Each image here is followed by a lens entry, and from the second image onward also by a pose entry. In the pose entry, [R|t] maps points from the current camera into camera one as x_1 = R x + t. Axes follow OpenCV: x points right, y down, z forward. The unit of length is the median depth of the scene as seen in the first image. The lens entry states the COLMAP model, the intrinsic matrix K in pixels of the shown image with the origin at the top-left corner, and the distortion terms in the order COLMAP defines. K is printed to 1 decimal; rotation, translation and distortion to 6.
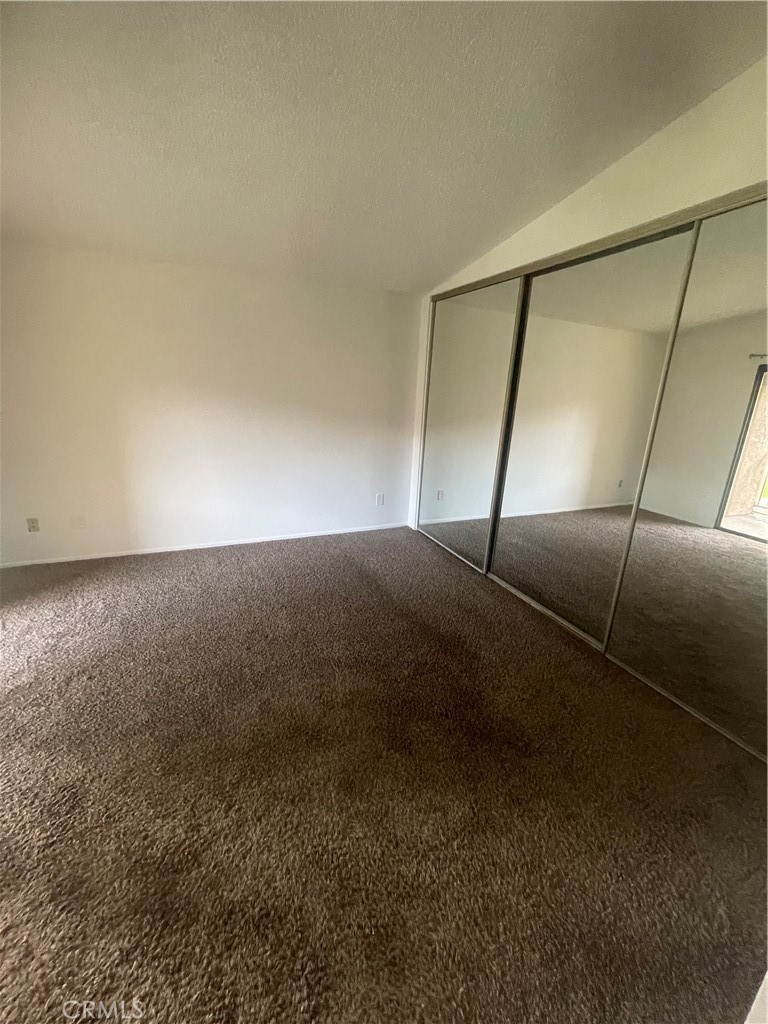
lens RADIAL K [[414.4, 0, 382.2], [0, 414.4, 510.0], [0, 0, 1]] dist [-0.004091, 0.002280]
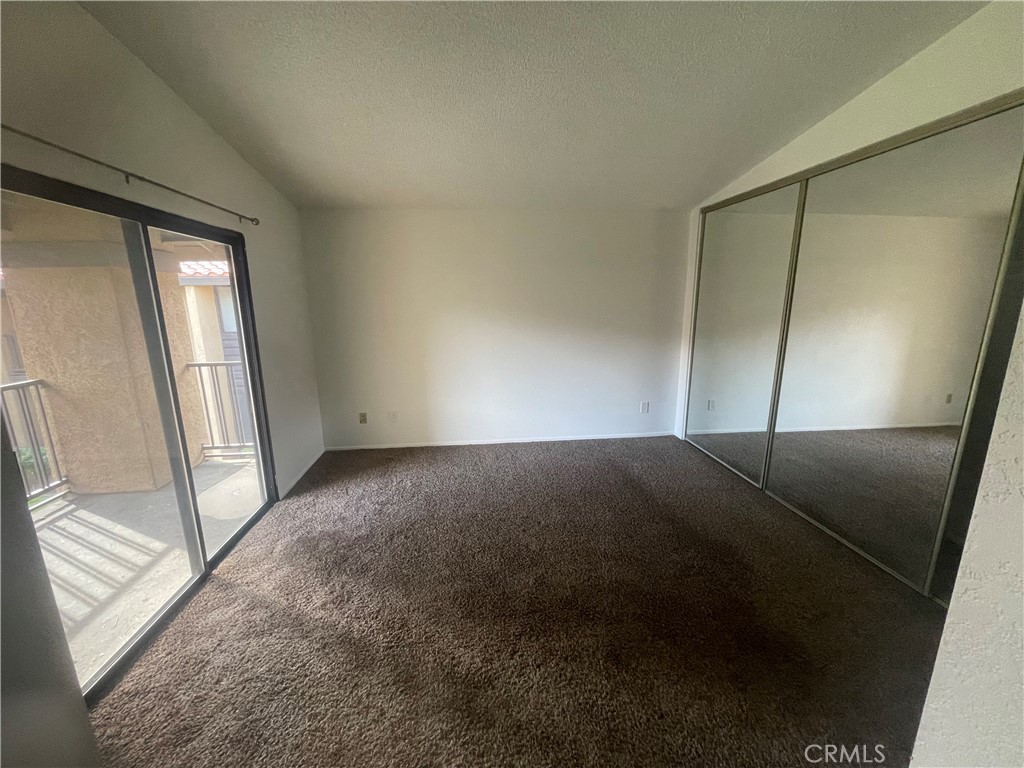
lens RADIAL K [[414.4, 0, 504.8], [0, 414.4, 385.5], [0, 0, 1]] dist [-0.004091, 0.002280]
pose [[0.946906, 0.011848, -0.321291, -0.013788], [-0.037896, 0.996468, -0.074940, 0.030530], [0.319268, 0.083137, 0.944011, -0.199839]]
